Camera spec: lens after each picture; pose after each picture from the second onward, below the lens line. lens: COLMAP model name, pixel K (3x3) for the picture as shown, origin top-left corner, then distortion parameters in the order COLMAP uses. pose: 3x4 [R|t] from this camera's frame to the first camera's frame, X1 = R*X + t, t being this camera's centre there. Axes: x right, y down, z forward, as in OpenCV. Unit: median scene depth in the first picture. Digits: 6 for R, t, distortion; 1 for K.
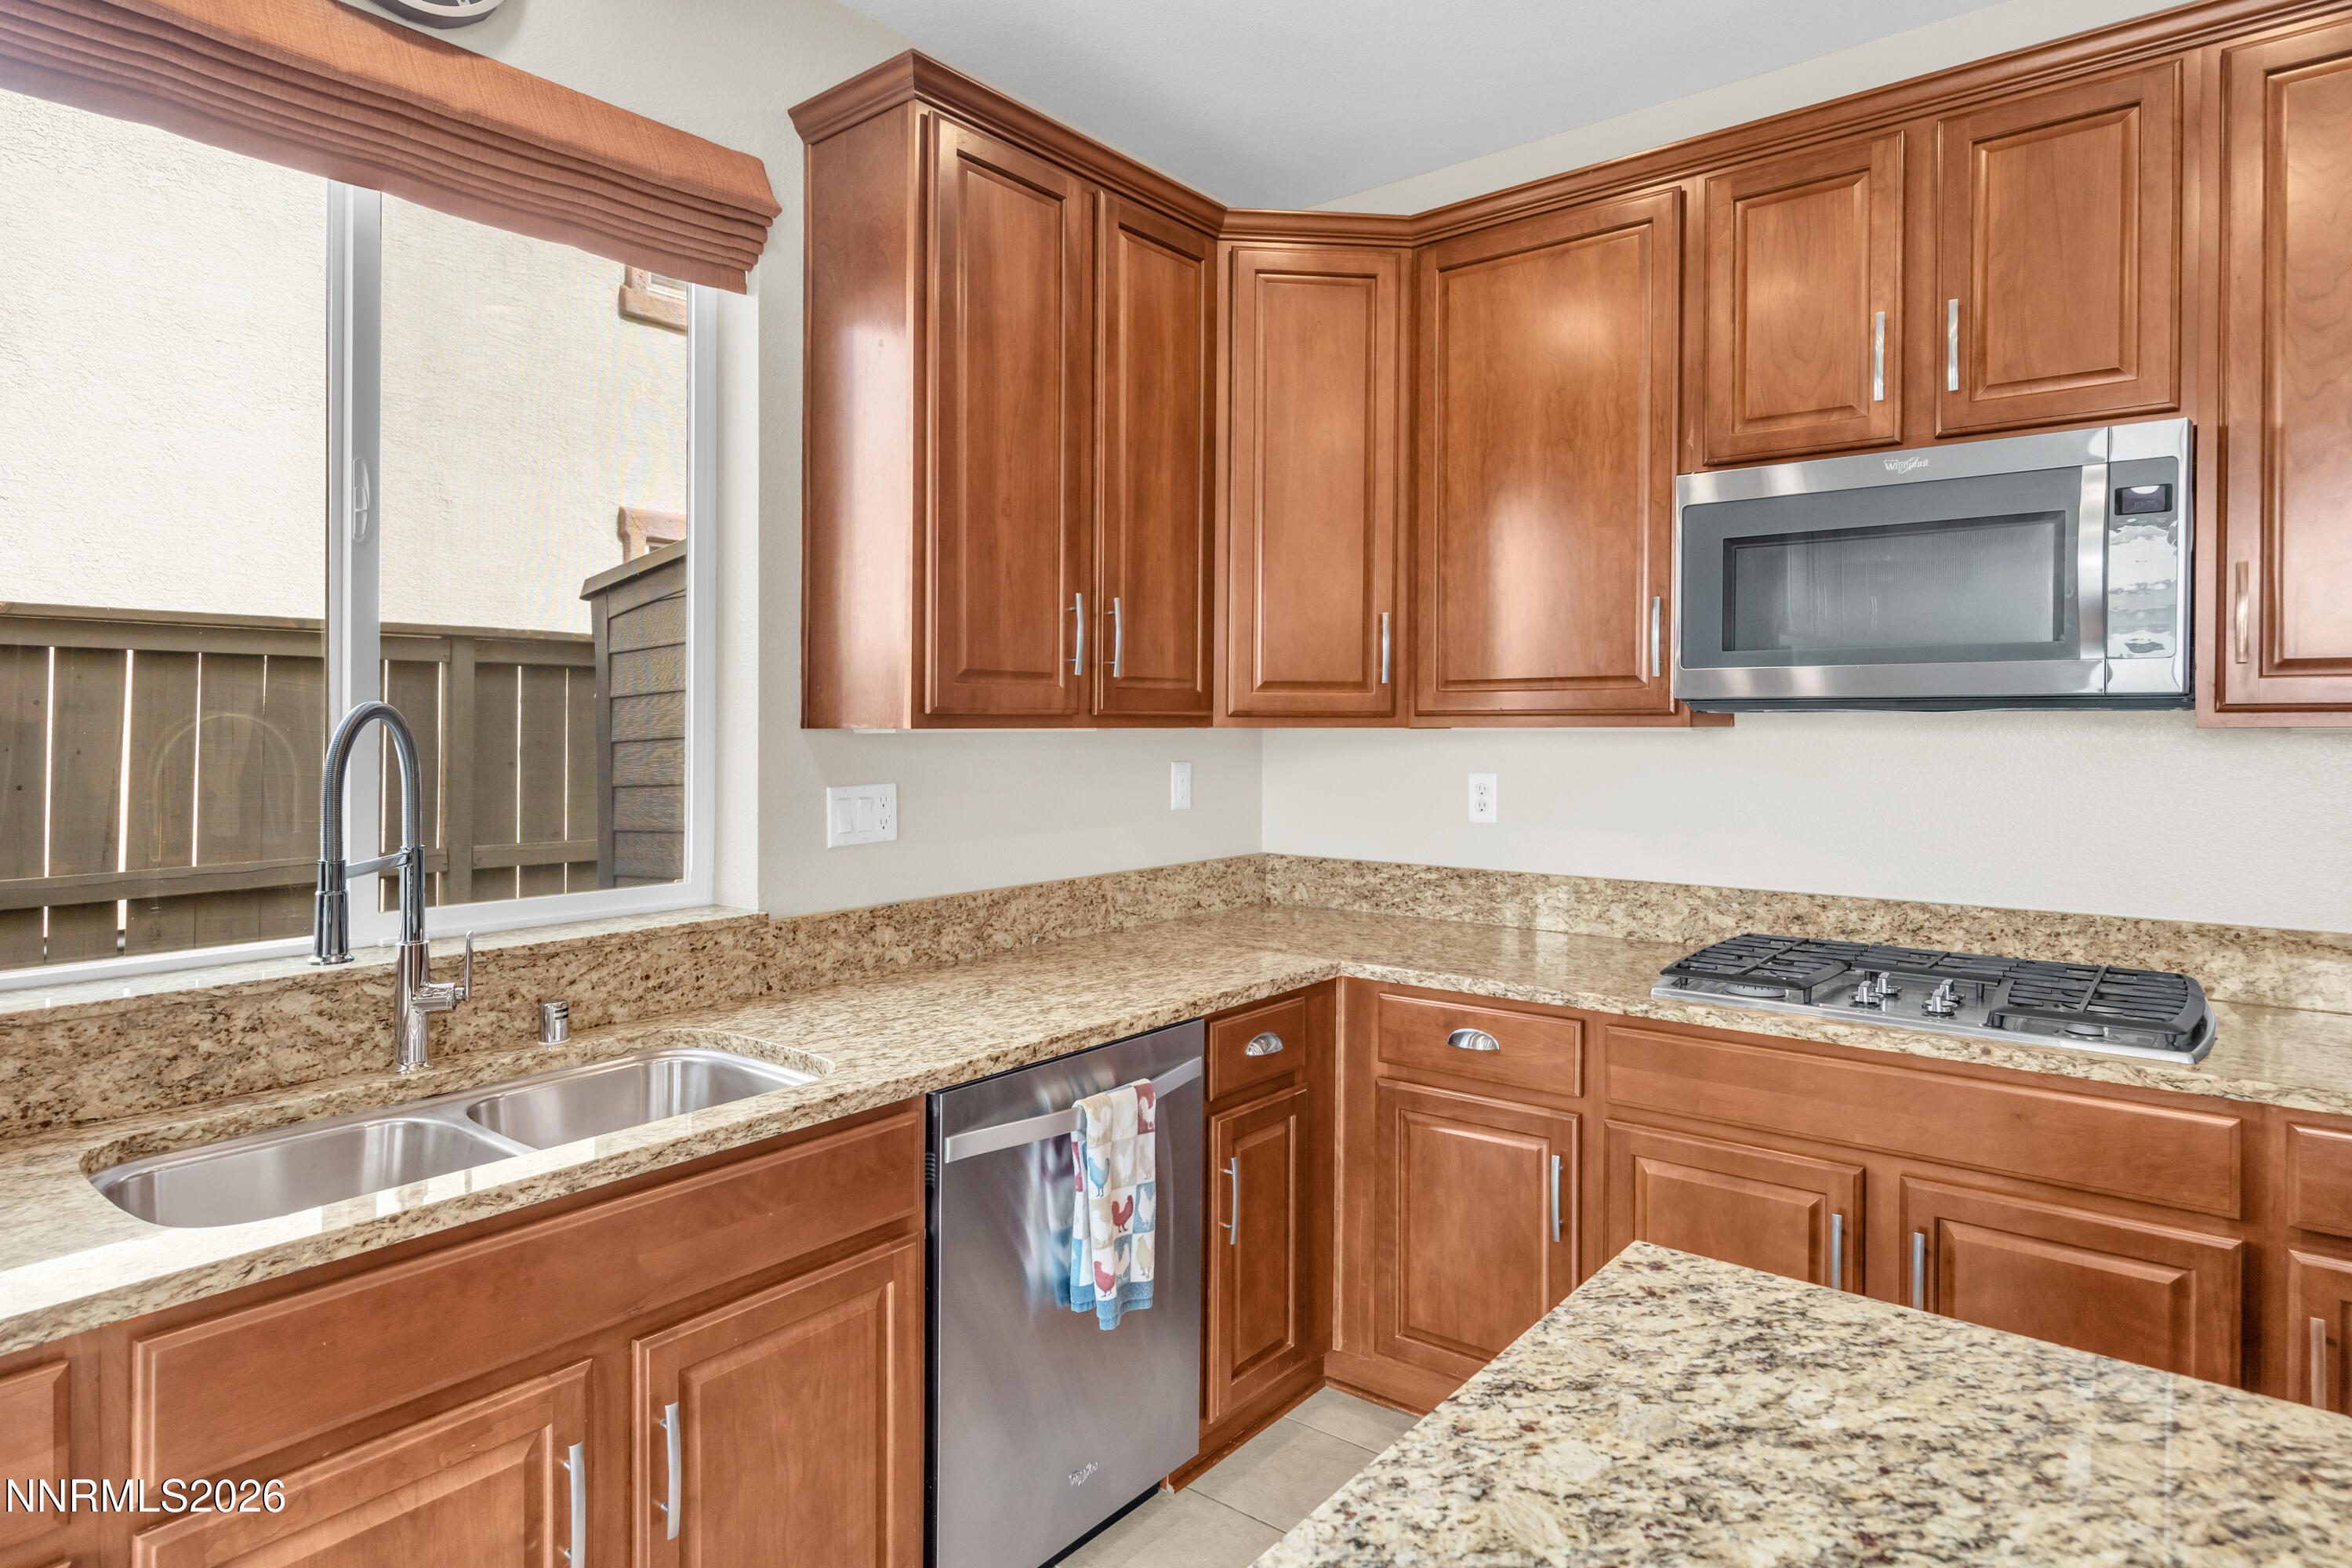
lens RADIAL K [[1294.3, 0, 1147.7], [0, 1294.3, 734.5], [0, 0, 1]] dist [-0.005838, -0.000940]
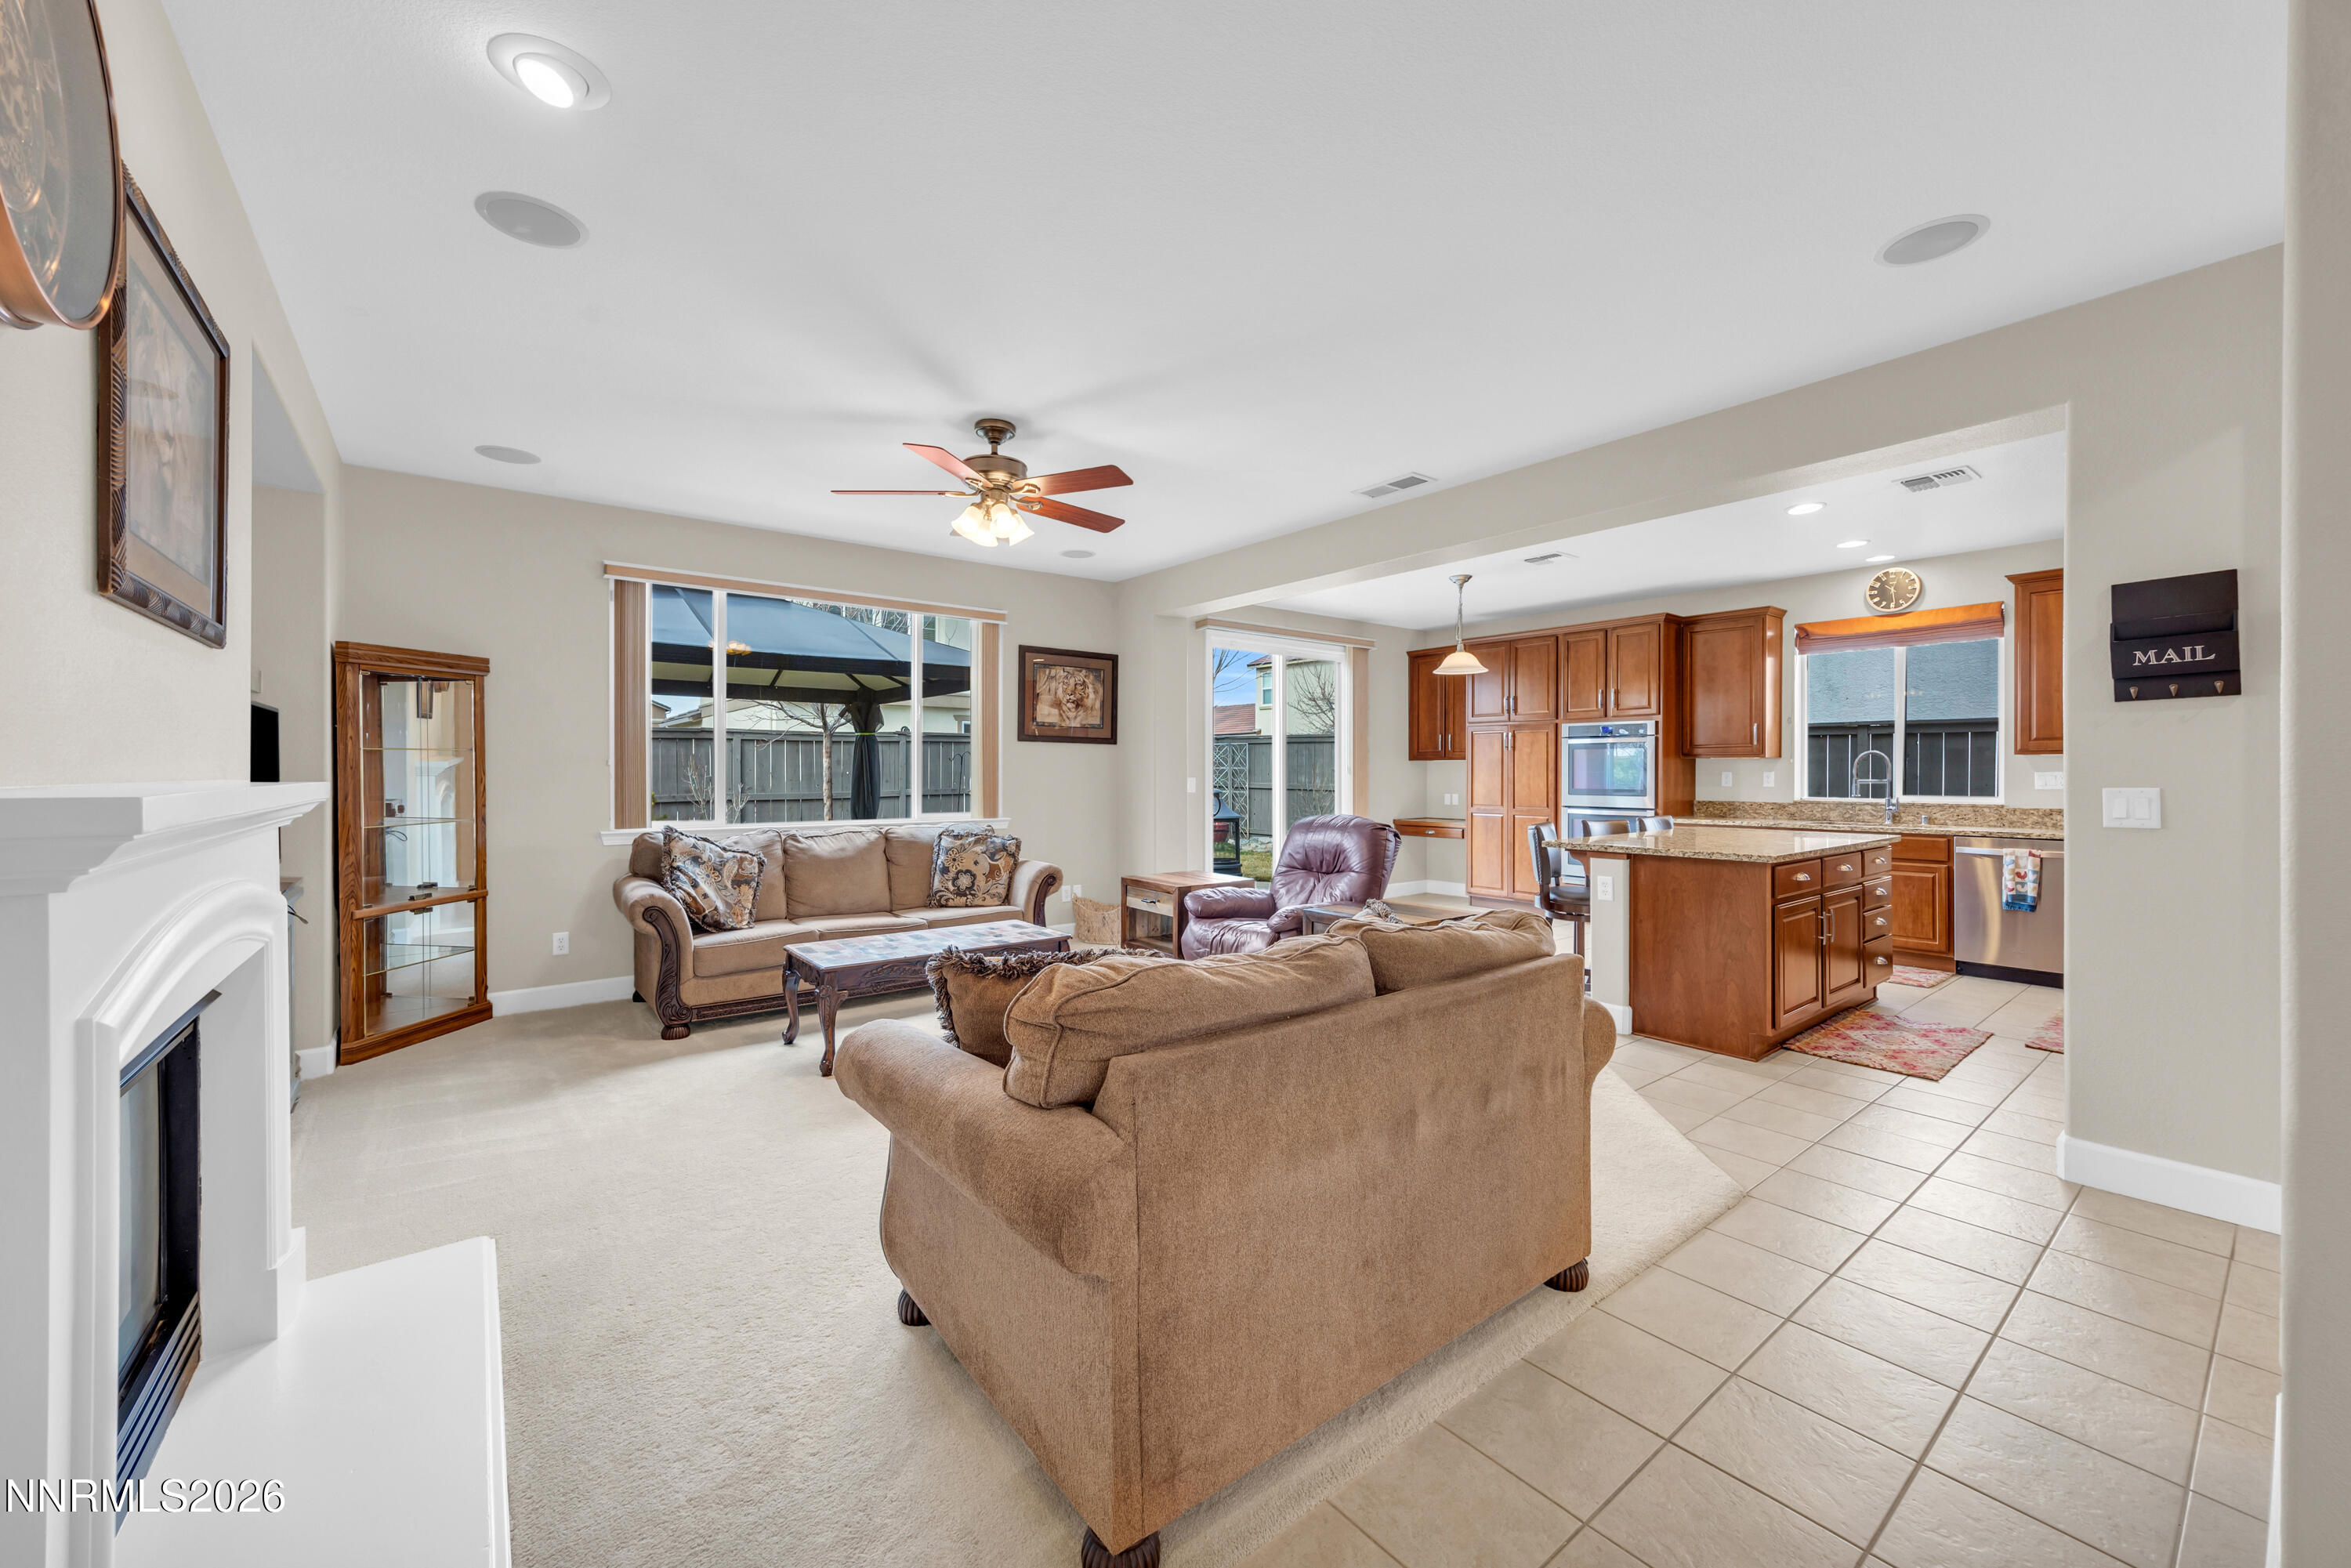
lens RADIAL K [[919.1, 0, 1189.1], [0, 919.1, 766.5], [0, 0, 1]] dist [0.000791, 0.000043]
pose [[-0.188425, -0.002698, -0.982084, 2.646978], [-0.007494, 0.999971, -0.001309, 0.046886], [0.982059, 0.007113, -0.188440, -0.768144]]
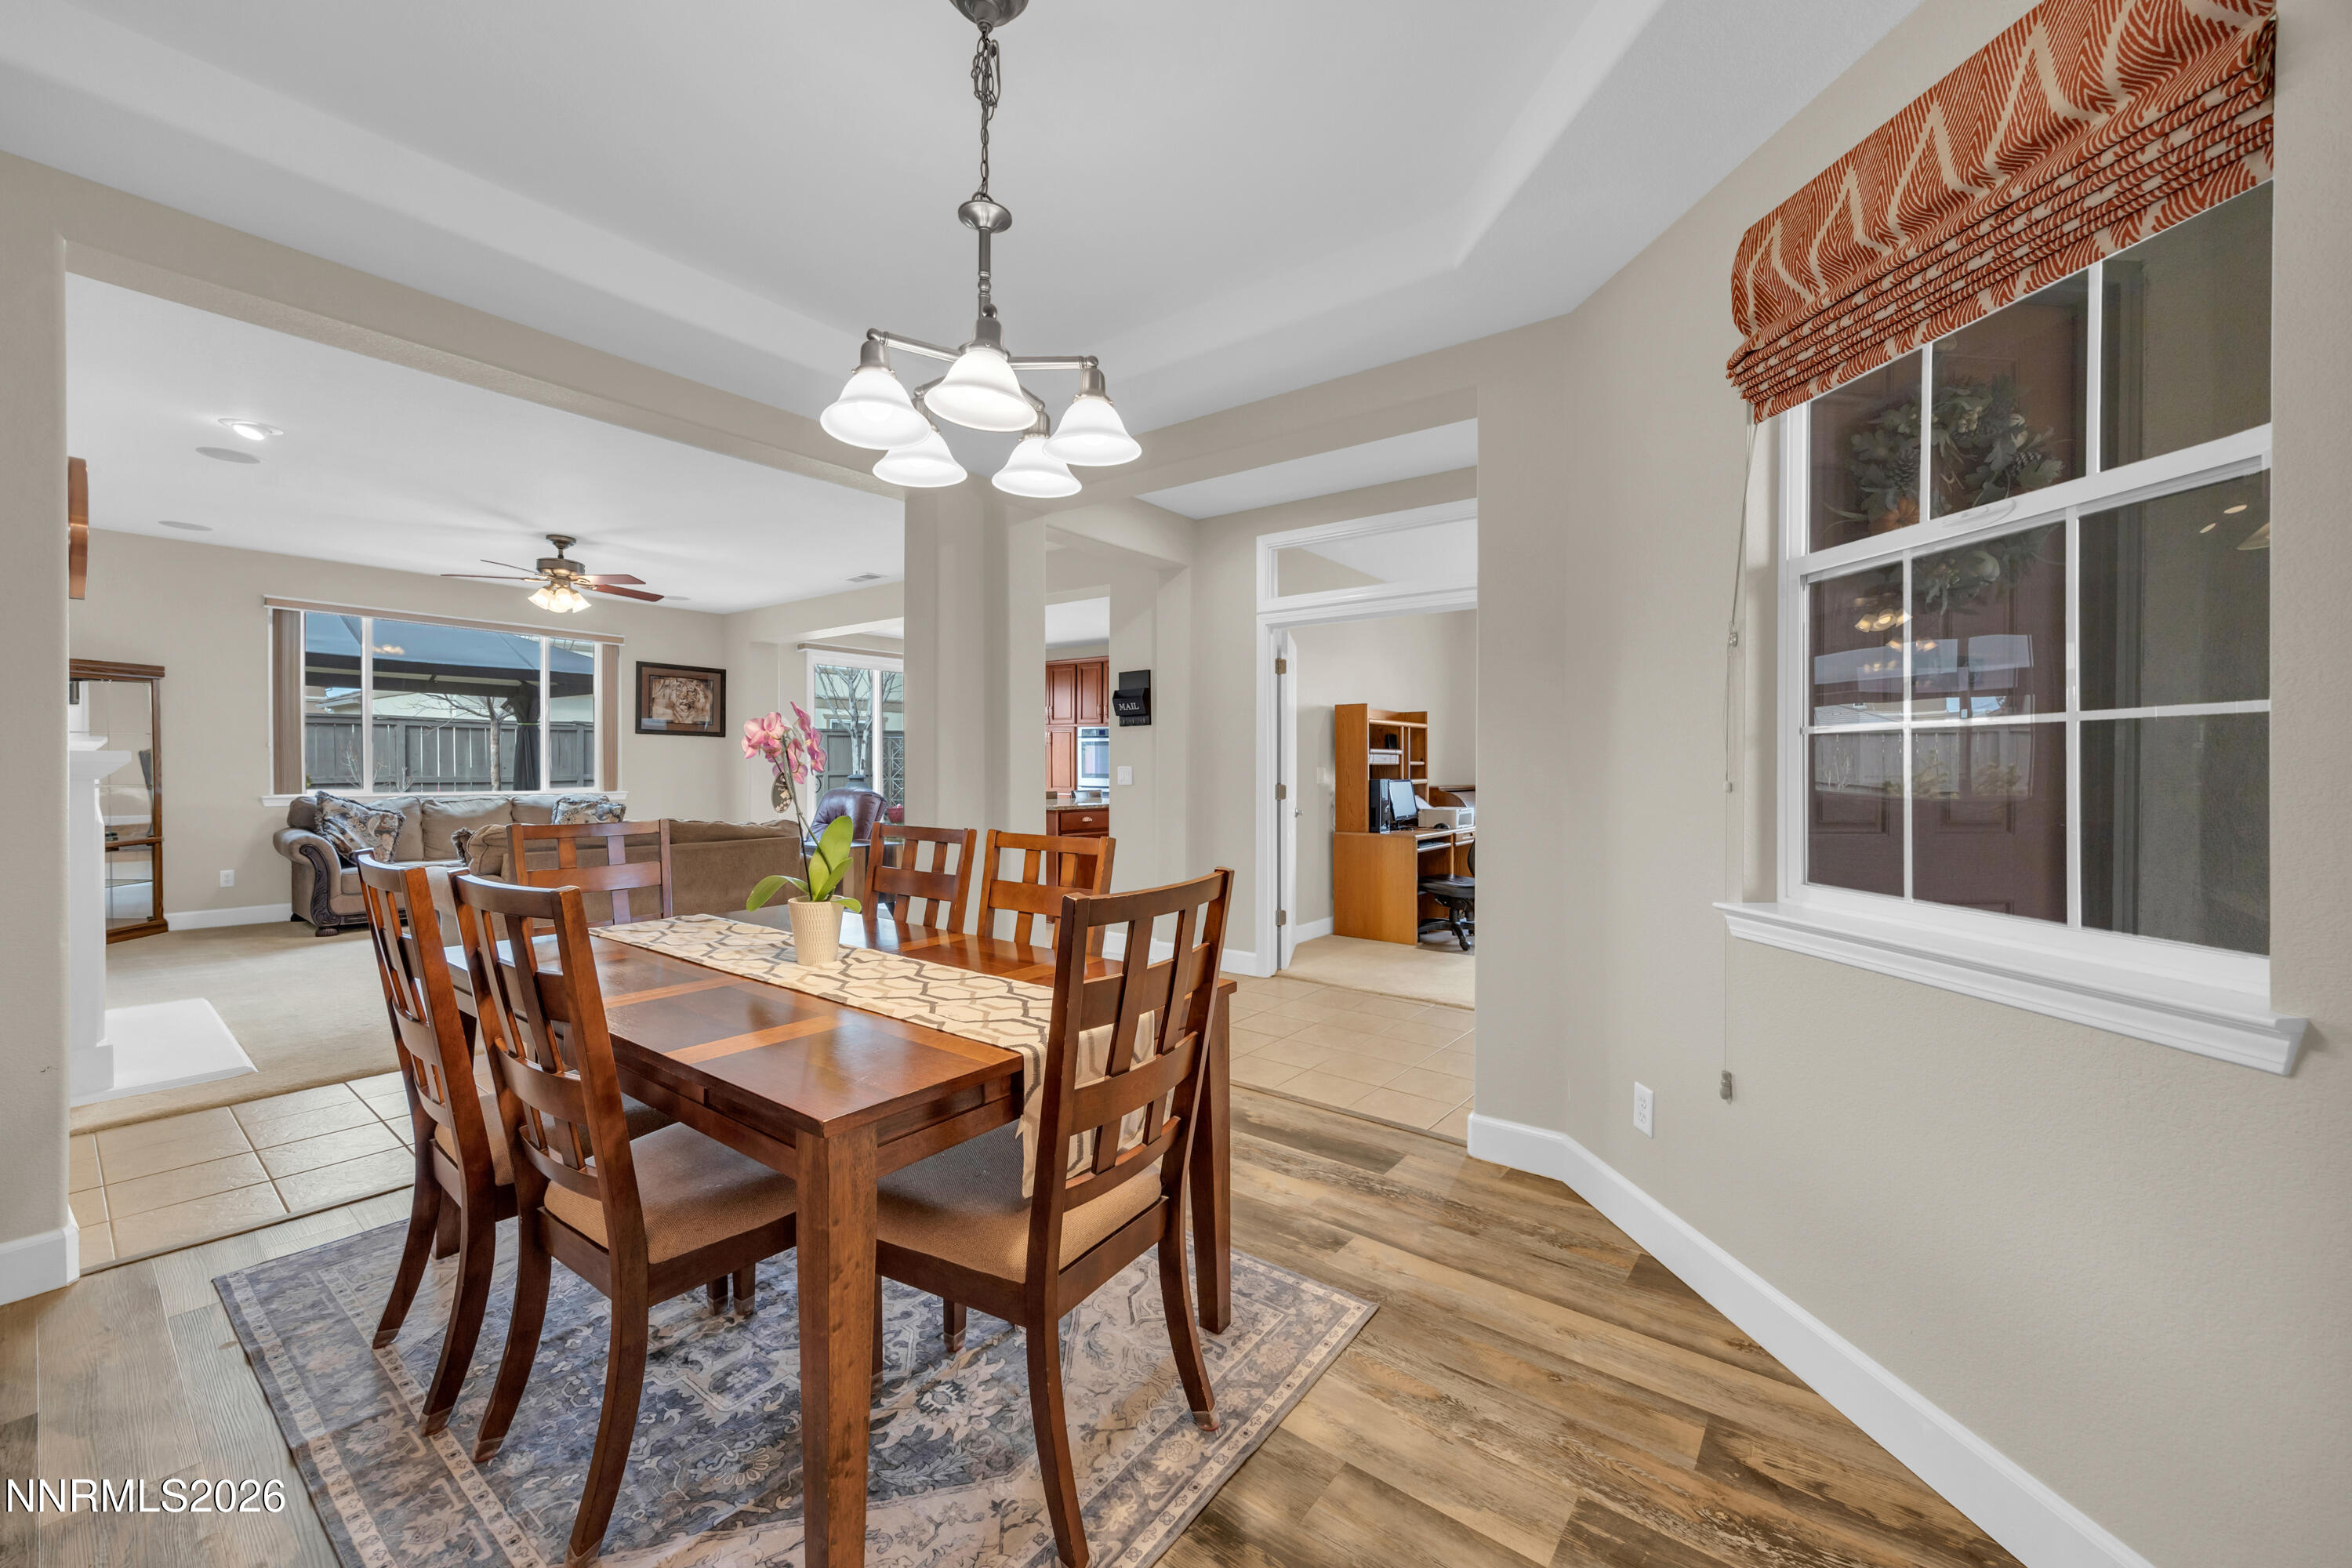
lens RADIAL K [[910.0, 0, 1178.9], [0, 910.0, 772.9], [0, 0, 1]] dist [-0.001040, -0.000124]
pose [[0.047022, 0.011259, -0.998830, 3.770409], [-0.016770, 0.999804, 0.010481, 0.053285], [0.998753, 0.016258, 0.047202, 0.210613]]
